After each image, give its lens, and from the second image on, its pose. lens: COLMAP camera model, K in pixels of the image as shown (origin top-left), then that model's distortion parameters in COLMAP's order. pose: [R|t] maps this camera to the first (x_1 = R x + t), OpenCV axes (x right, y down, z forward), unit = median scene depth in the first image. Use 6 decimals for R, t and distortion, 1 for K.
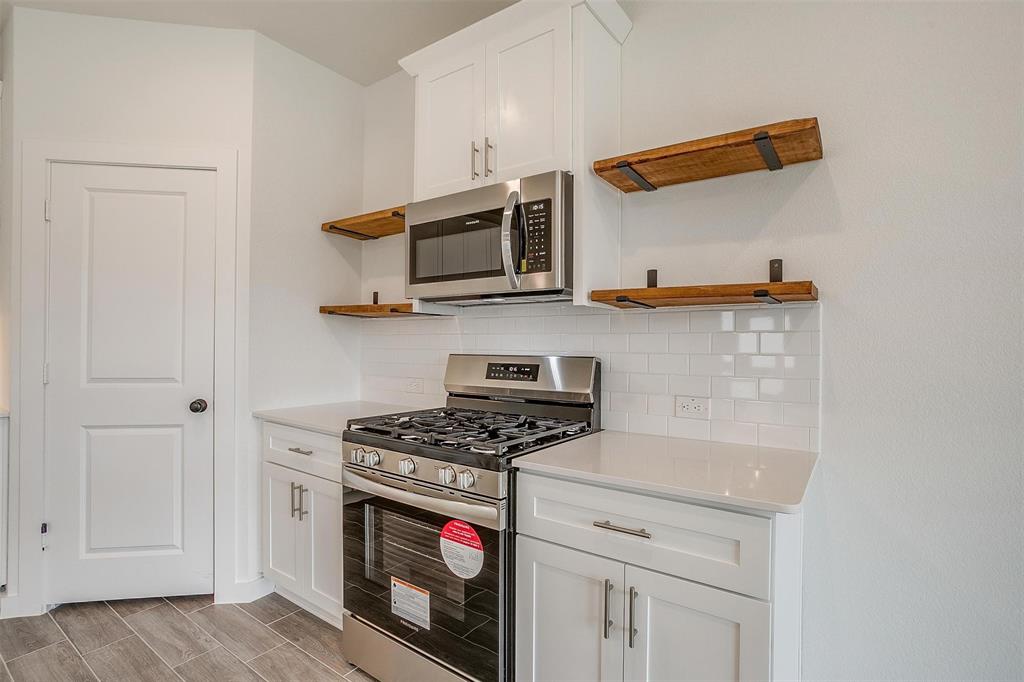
lens RADIAL K [[497.2, 0, 506.9], [0, 497.2, 341.2], [0, 0, 1]] dist [-0.046804, 0.023118]
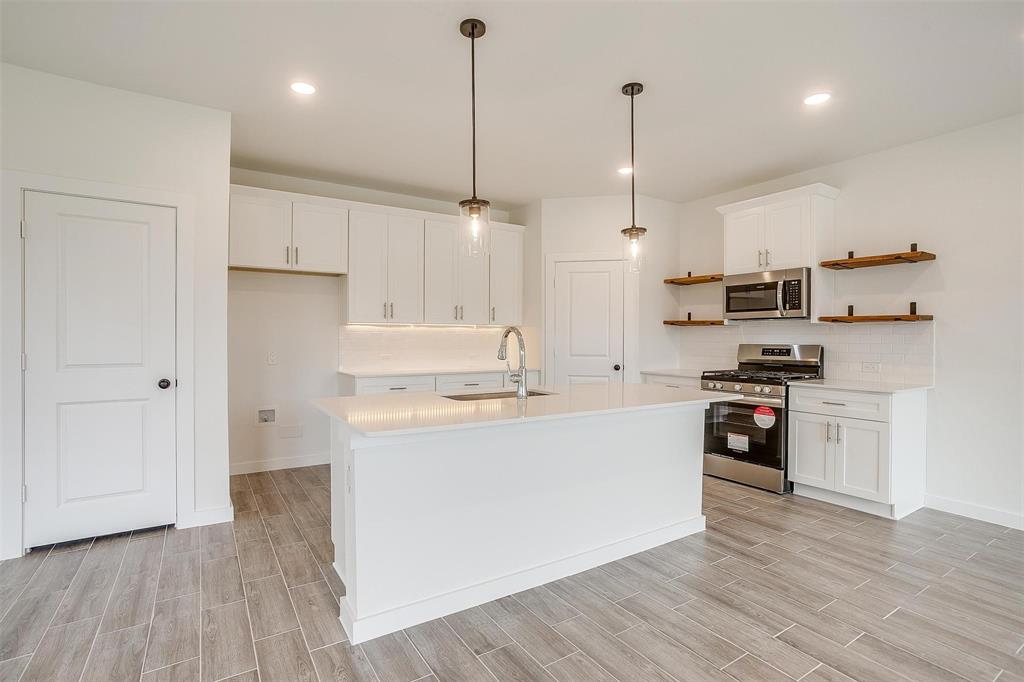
lens RADIAL K [[497.2, 0, 506.9], [0, 497.2, 341.2], [0, 0, 1]] dist [-0.046804, 0.023118]
pose [[0.933003, -0.000951, -0.359866, -0.345070], [0.003029, 0.999982, 0.005210, -0.000527], [0.359855, -0.005951, 0.932989, -1.554884]]
